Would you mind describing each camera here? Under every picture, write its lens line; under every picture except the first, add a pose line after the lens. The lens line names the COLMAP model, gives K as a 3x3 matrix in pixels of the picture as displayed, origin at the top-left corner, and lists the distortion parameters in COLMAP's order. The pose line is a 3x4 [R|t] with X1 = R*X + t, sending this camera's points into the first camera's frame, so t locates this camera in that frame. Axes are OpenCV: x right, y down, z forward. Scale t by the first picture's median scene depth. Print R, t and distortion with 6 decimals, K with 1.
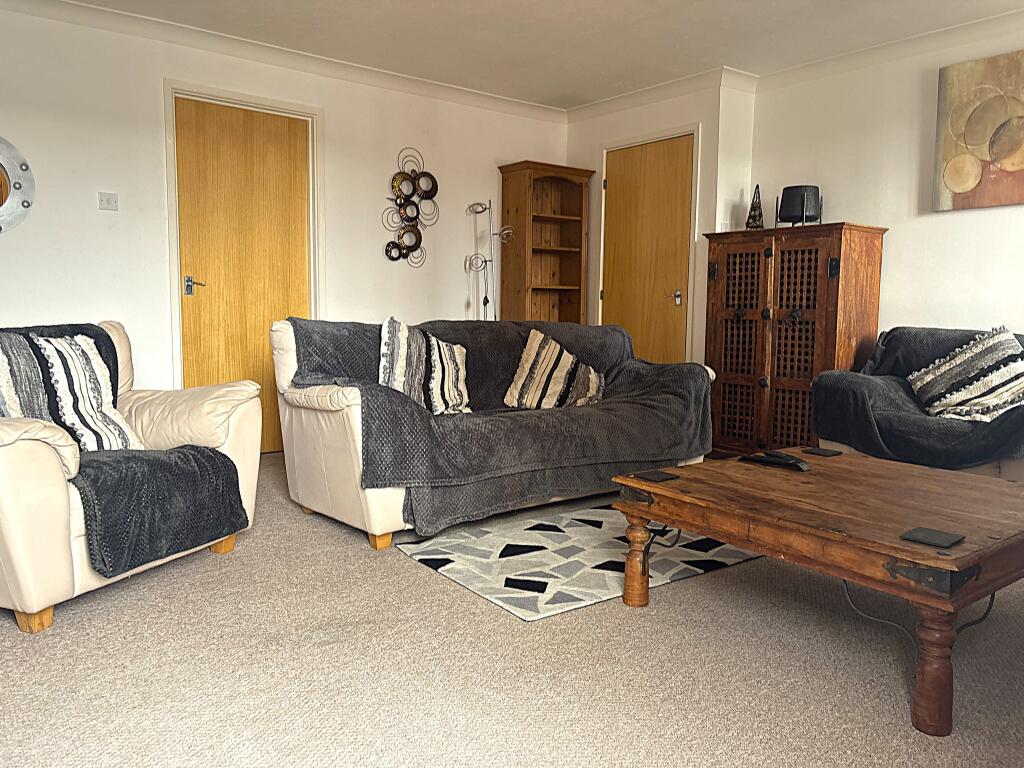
lens RADIAL K [[778.5, 0, 512.0], [0, 778.5, 384.0], [0, 0, 1]] dist [-0.005885, -0.003577]
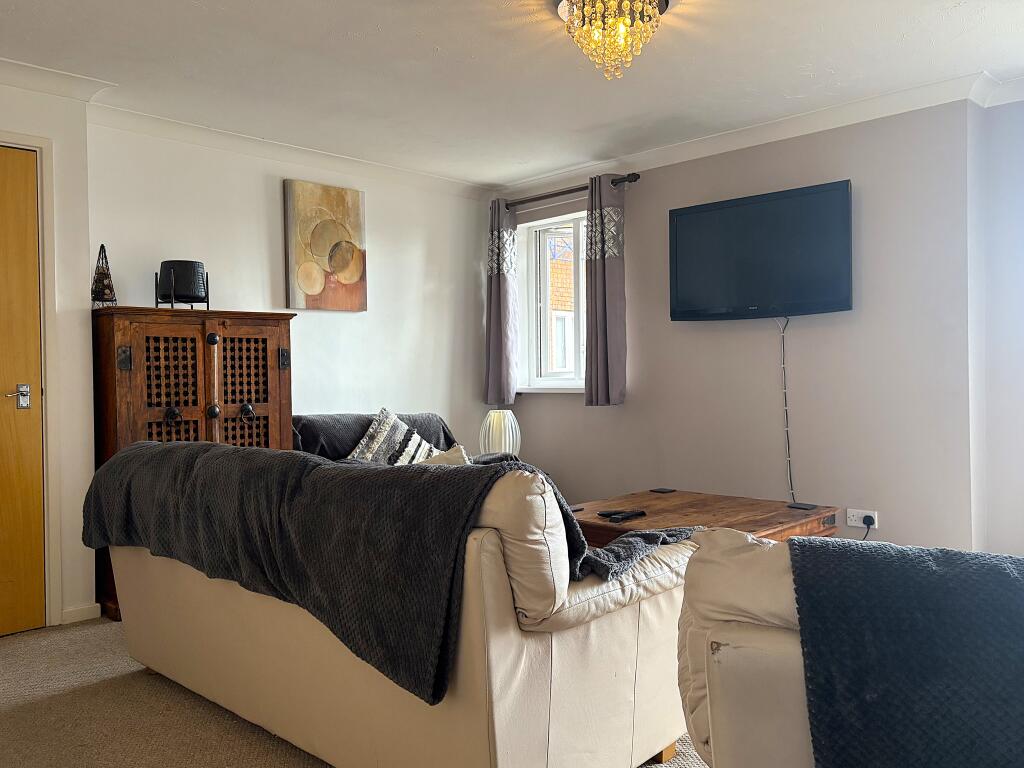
lens RADIAL K [[816.8, 0, 512.0], [0, 816.8, 384.0], [0, 0, 1]] dist [0.004648, 0.000826]
pose [[-0.122606, -0.017467, 0.992302, -0.599679], [0.119712, 0.992285, 0.032258, -0.112739], [-0.985209, 0.122745, -0.119569, 0.811295]]
